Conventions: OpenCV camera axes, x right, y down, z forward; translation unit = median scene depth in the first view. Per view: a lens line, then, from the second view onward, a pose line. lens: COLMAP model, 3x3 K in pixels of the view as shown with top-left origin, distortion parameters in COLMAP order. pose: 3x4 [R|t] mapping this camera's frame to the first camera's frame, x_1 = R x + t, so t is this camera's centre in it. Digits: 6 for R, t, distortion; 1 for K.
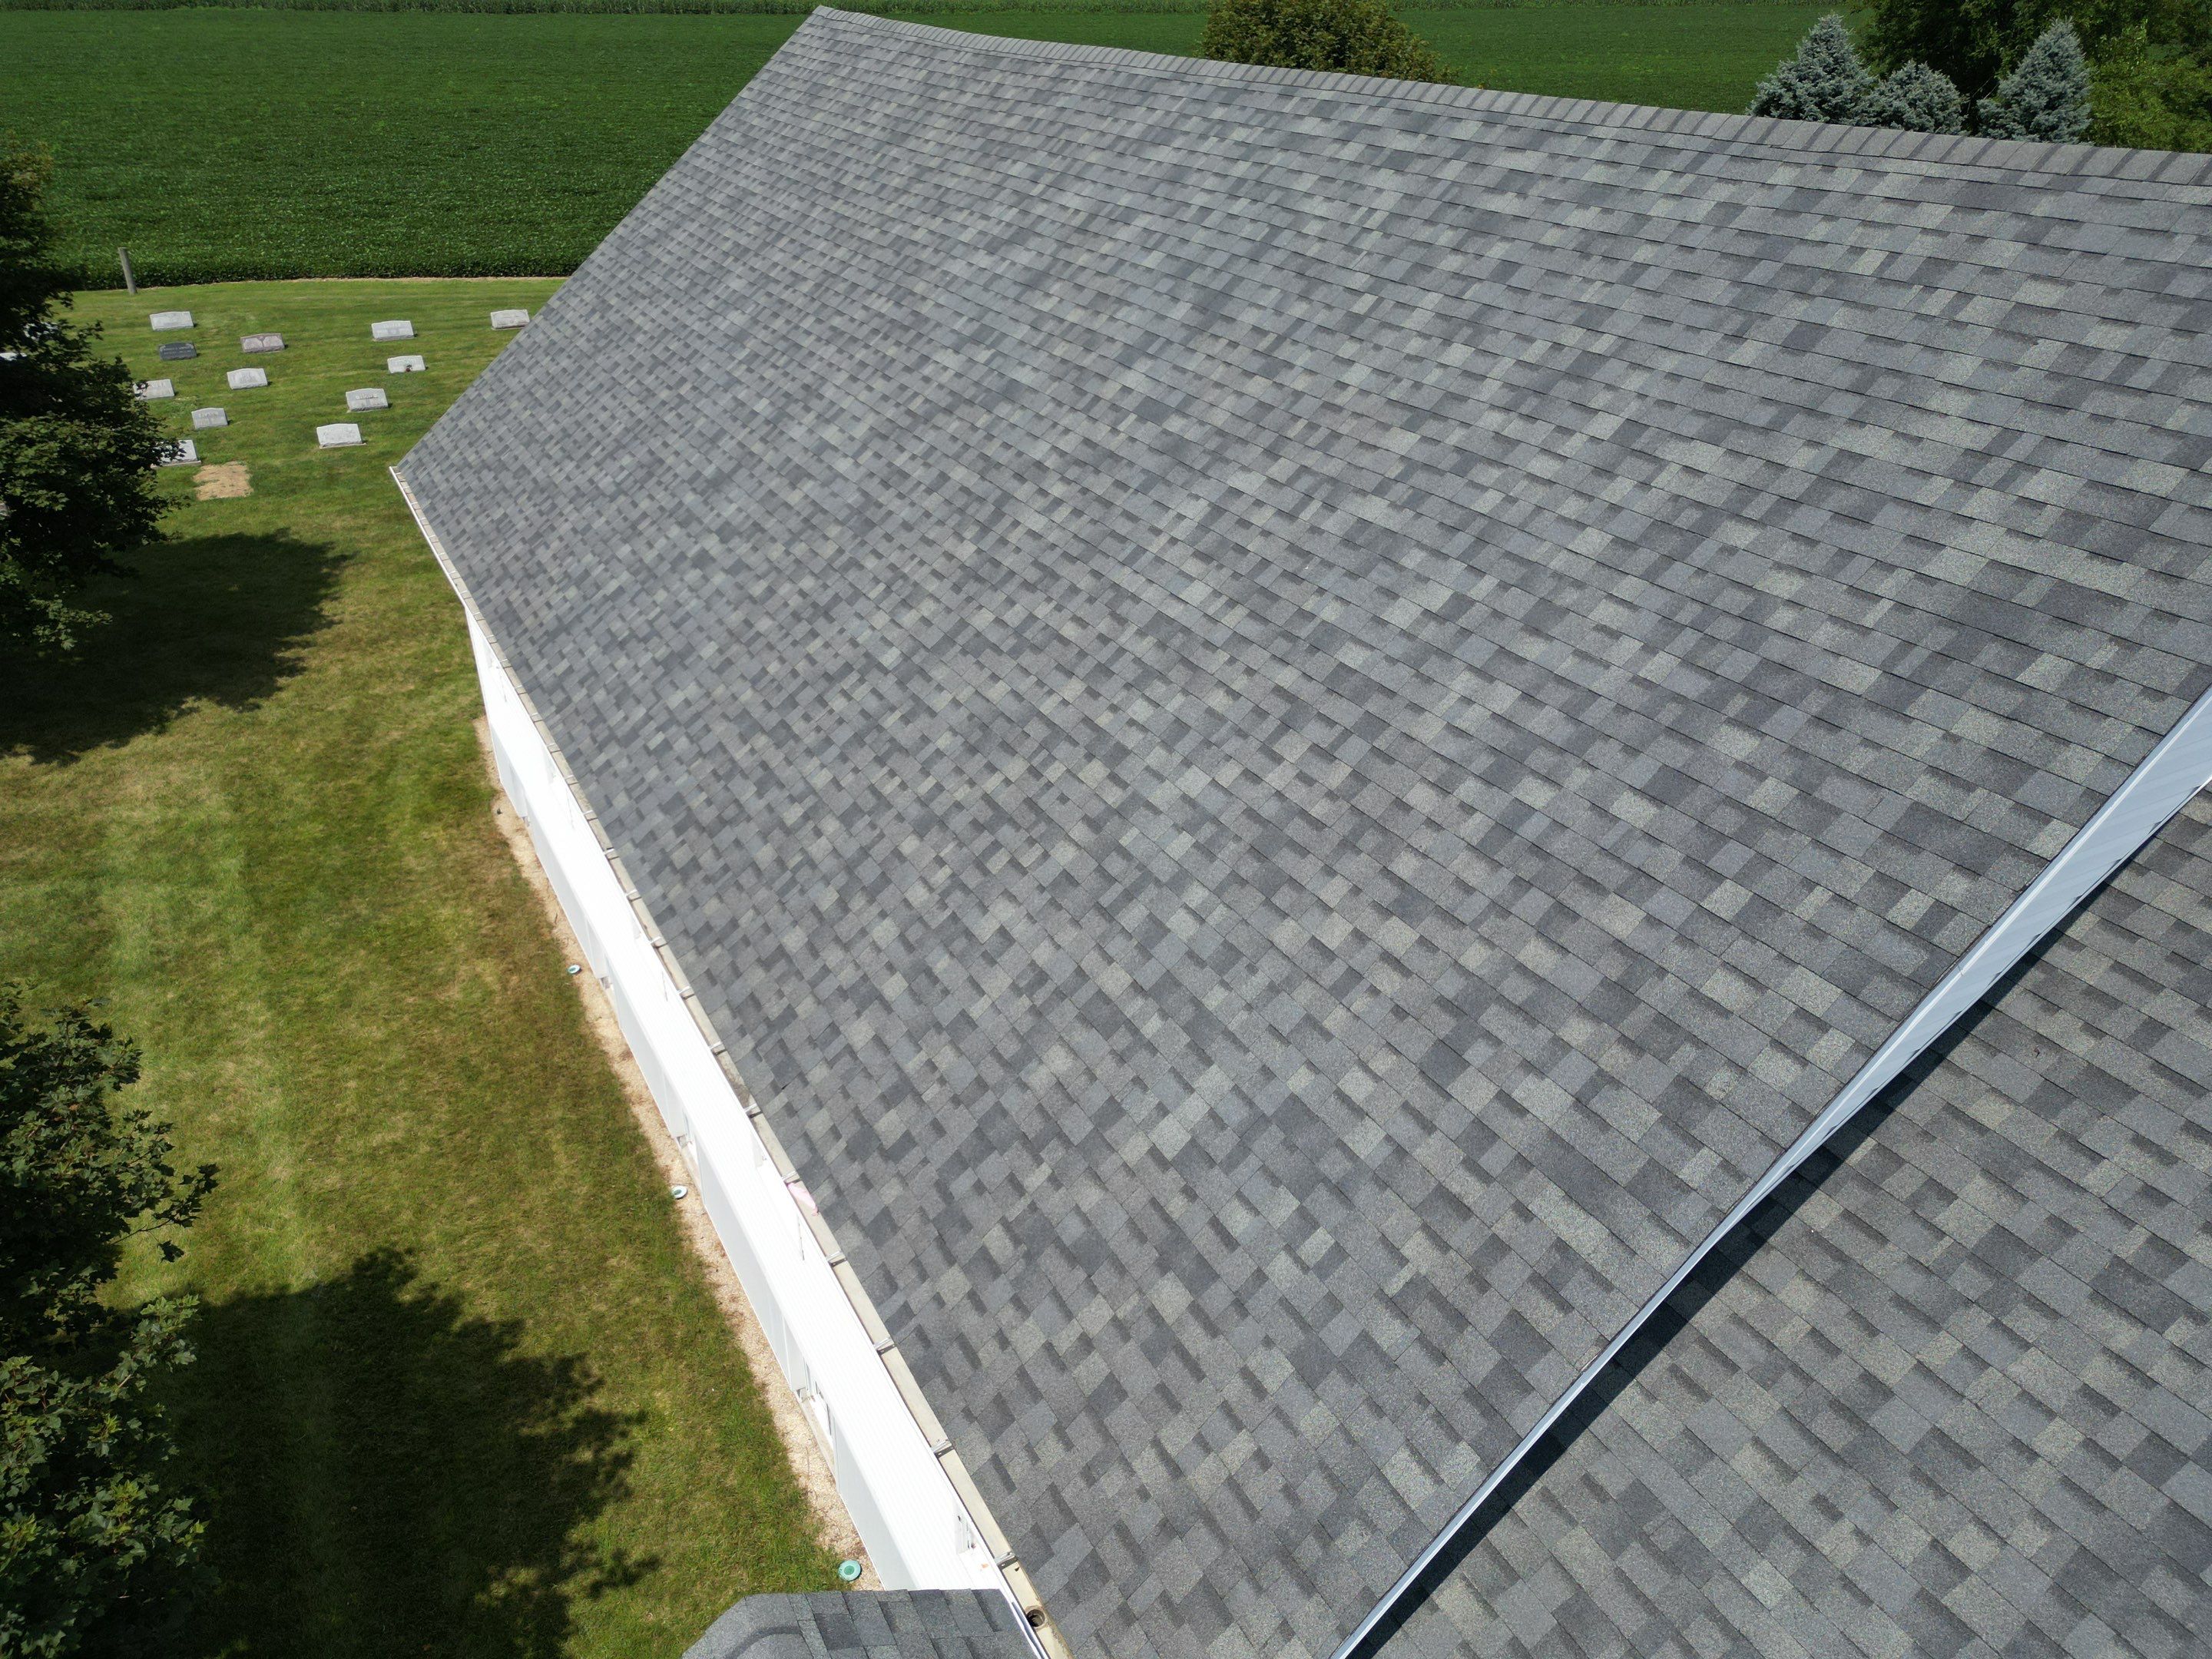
lens RADIAL K [[1561.5, 0, 1100.6], [0, 1561.5, 826.6], [0, 0, 1]] dist [0.059184, -0.042280]
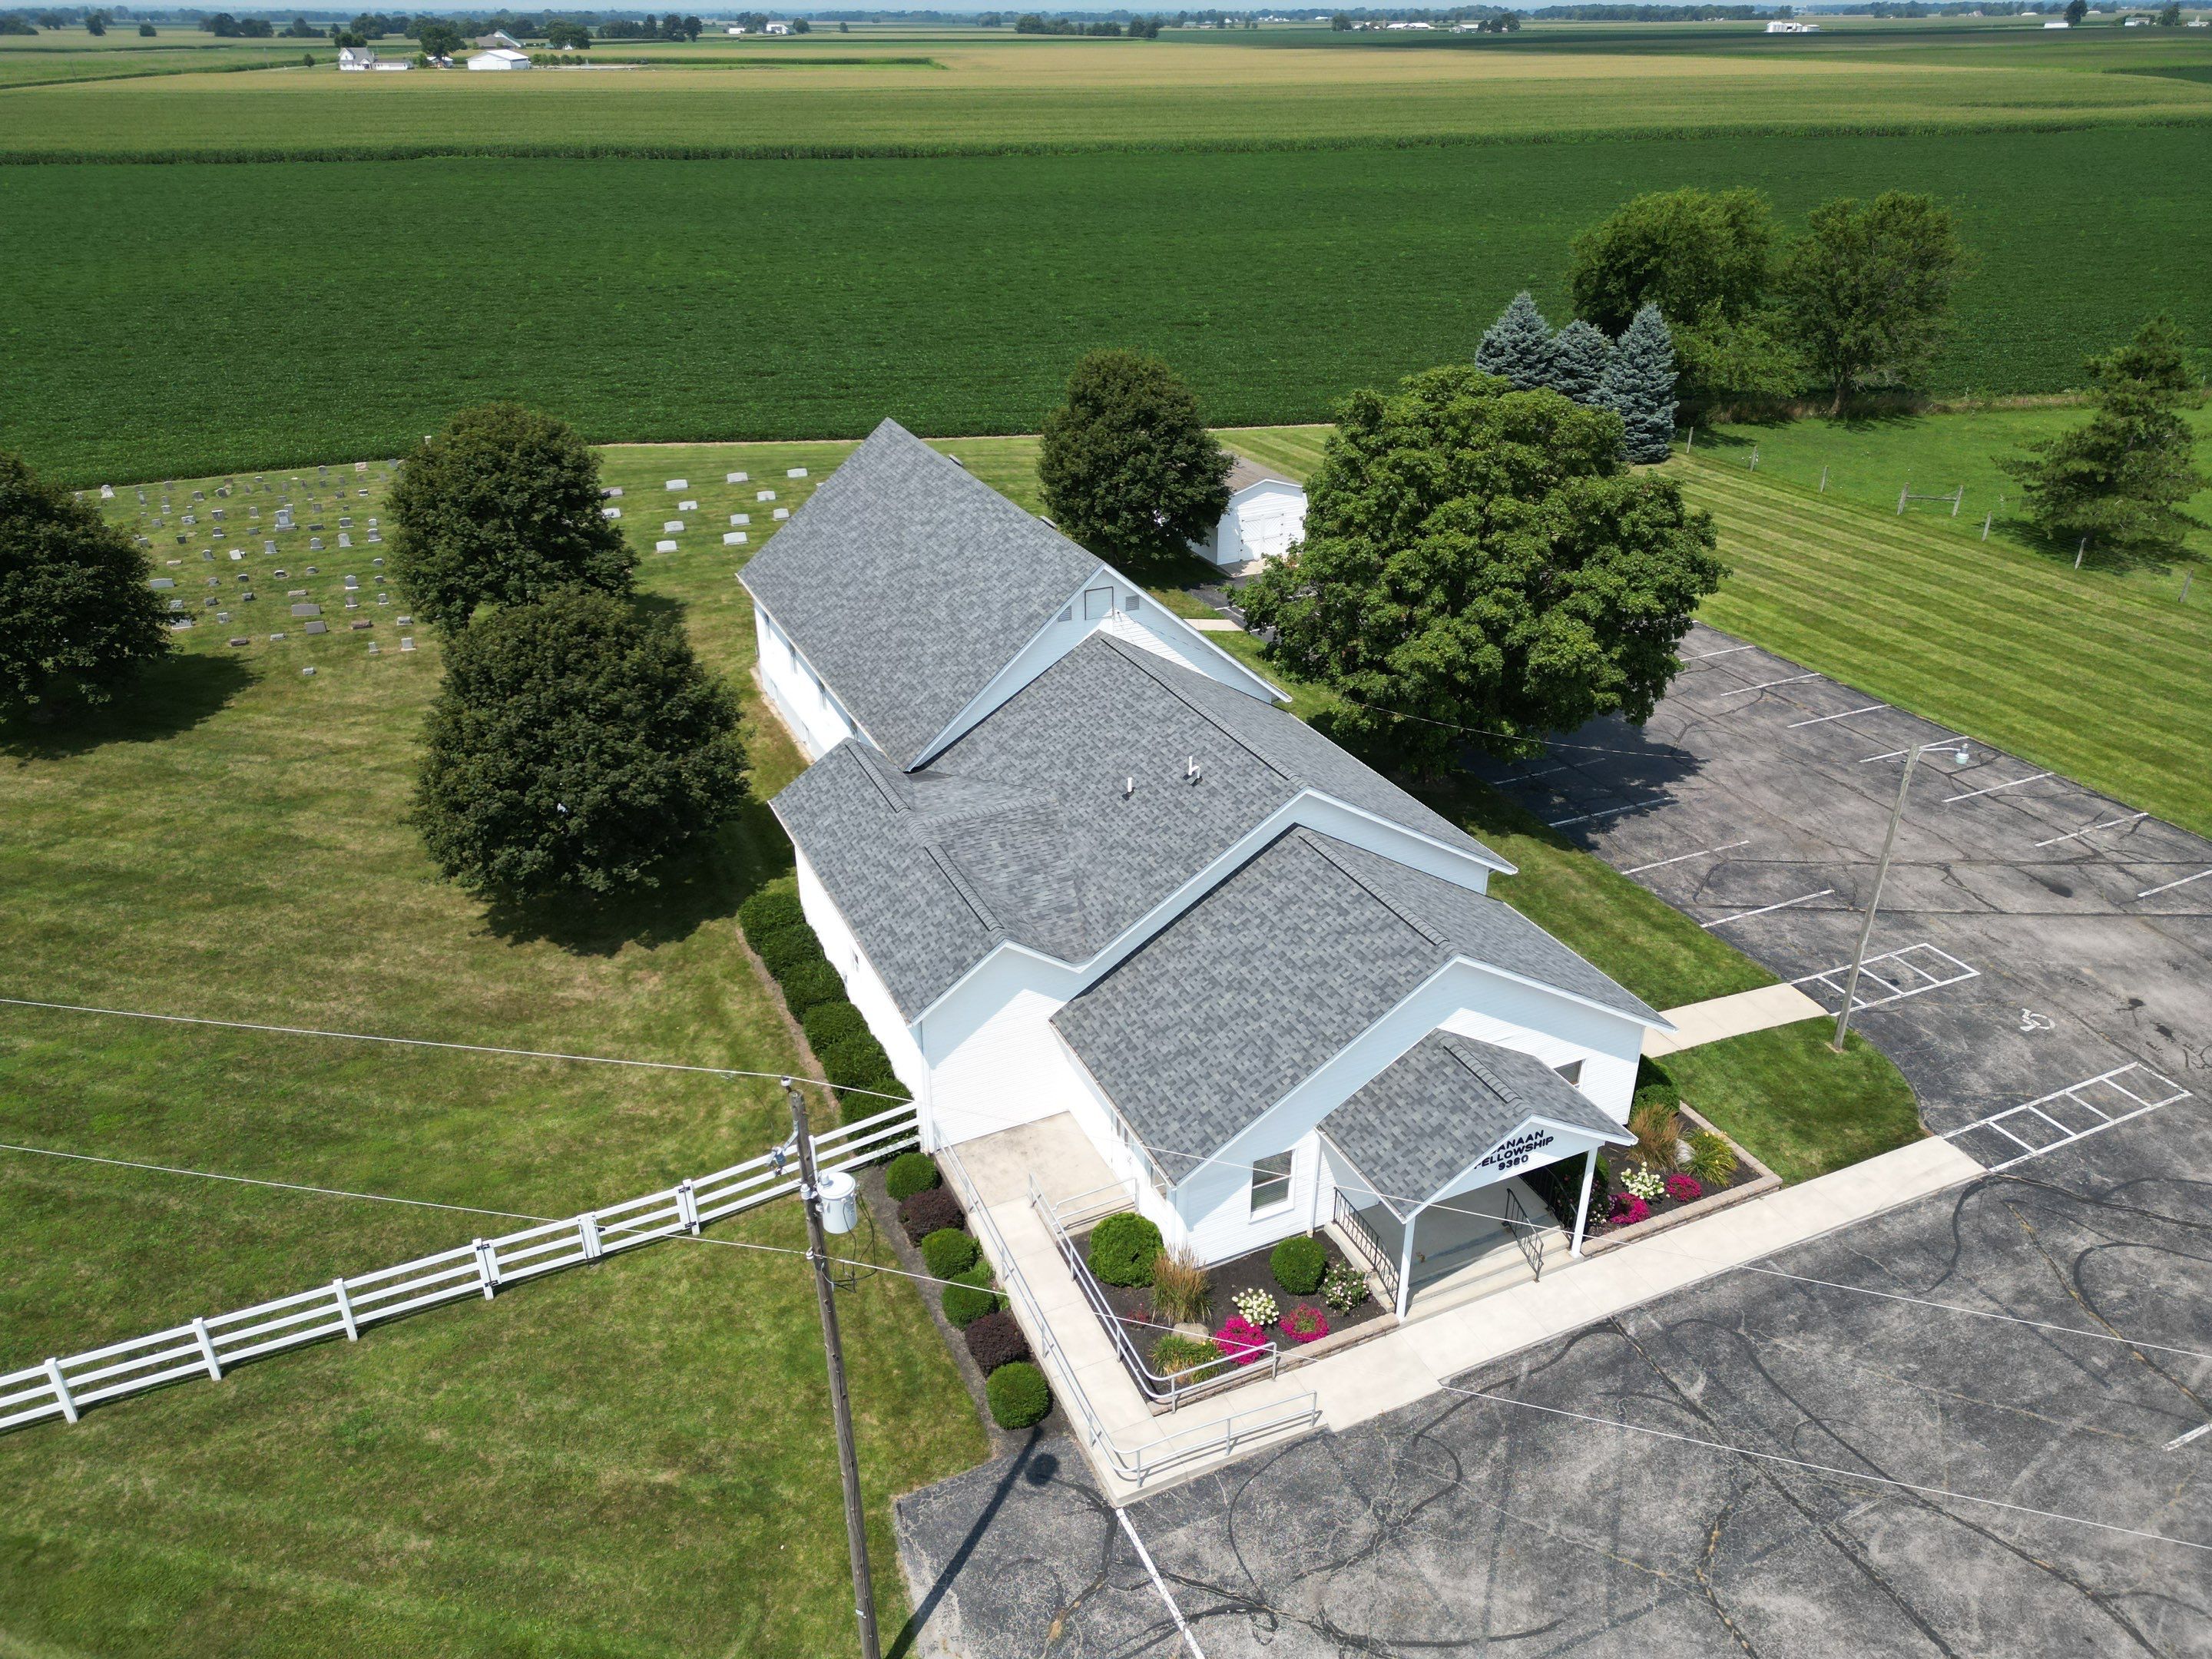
lens RADIAL K [[1561.5, 0, 1100.6], [0, 1561.5, 826.6], [0, 0, 1]] dist [0.059184, -0.042280]
pose [[0.997245, 0.026637, -0.069229, 0.446650], [-0.029218, 0.998905, -0.036537, 0.333934], [0.068180, 0.038459, 0.996932, -1.875082]]
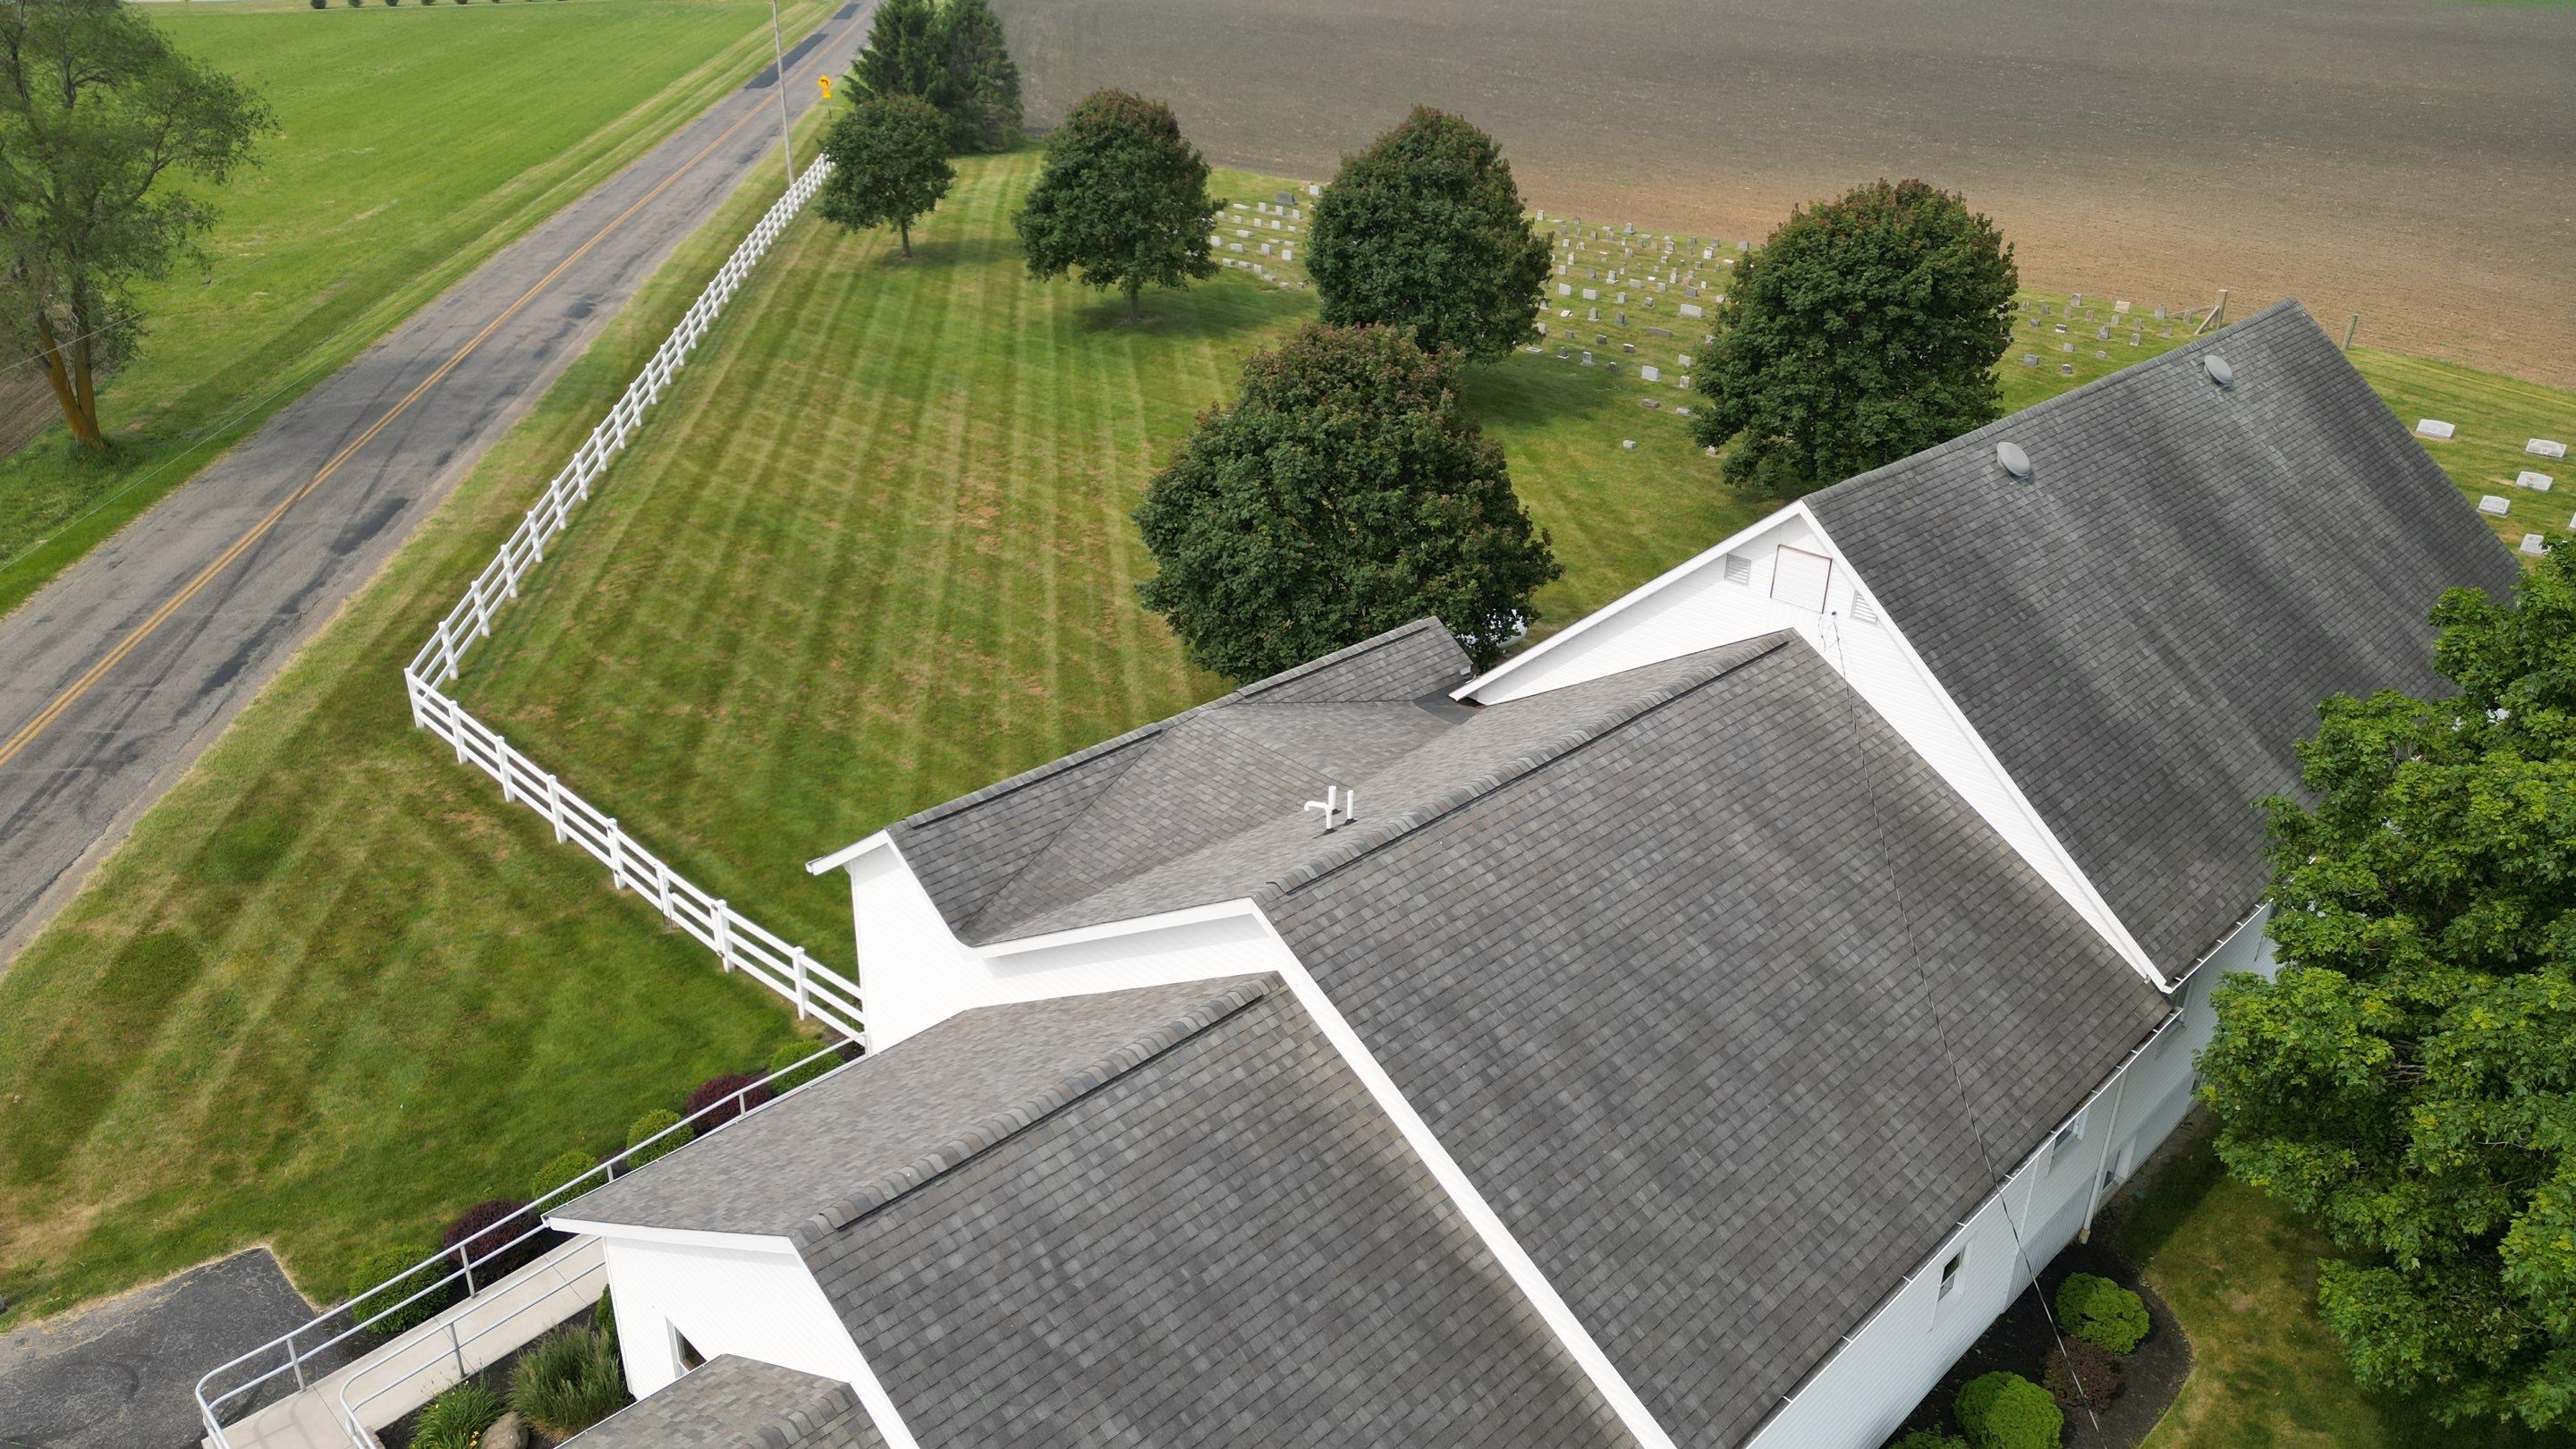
lens RADIAL K [[1786.4, 0, 1290.2], [0, 1786.4, 738.7], [0, 0, 1]] dist [0.093163, -0.102749]
pose [[0.271884, 0.424206, -0.863787, 1.388778], [-0.483473, 0.836310, 0.258534, -0.131719], [0.832066, 0.347326, 0.432471, -0.516727]]
